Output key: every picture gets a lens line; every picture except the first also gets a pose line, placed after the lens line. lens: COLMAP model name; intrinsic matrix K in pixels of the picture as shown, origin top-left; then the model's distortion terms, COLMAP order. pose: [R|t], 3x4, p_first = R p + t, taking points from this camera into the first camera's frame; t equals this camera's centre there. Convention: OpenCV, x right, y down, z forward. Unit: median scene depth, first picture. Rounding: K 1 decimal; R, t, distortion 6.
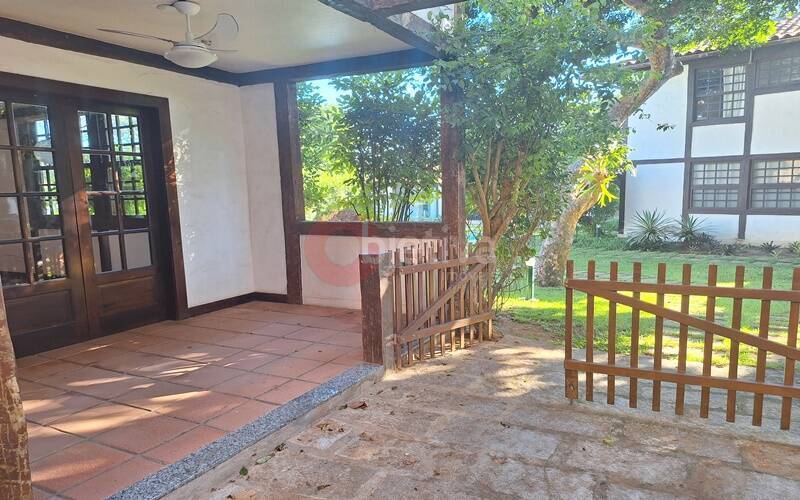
lens RADIAL K [[555.9, 0, 404.0], [0, 555.9, 260.1], [0, 0, 1]] dist [0.006196, -0.002659]
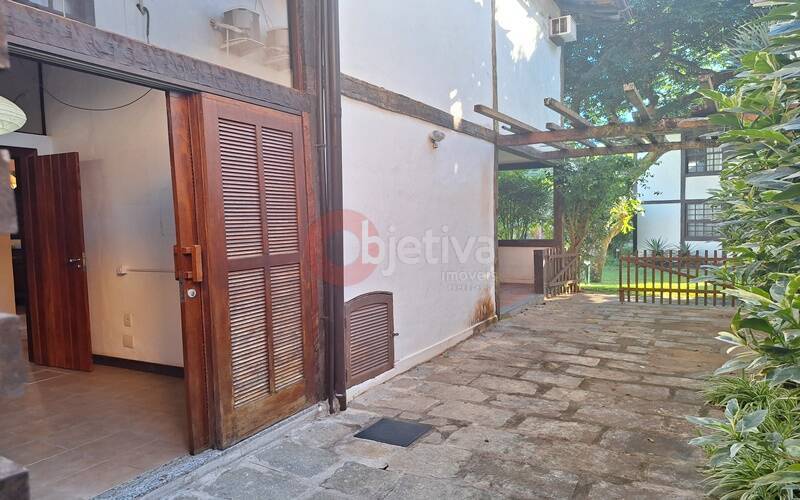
lens RADIAL K [[555.9, 0, 404.0], [0, 555.9, 260.1], [0, 0, 1]] dist [0.006196, -0.002659]
pose [[0.999844, -0.004544, -0.017091, -0.156387], [0.003483, 0.998091, -0.061658, 0.047005], [0.017339, 0.061589, 0.997951, -0.378194]]
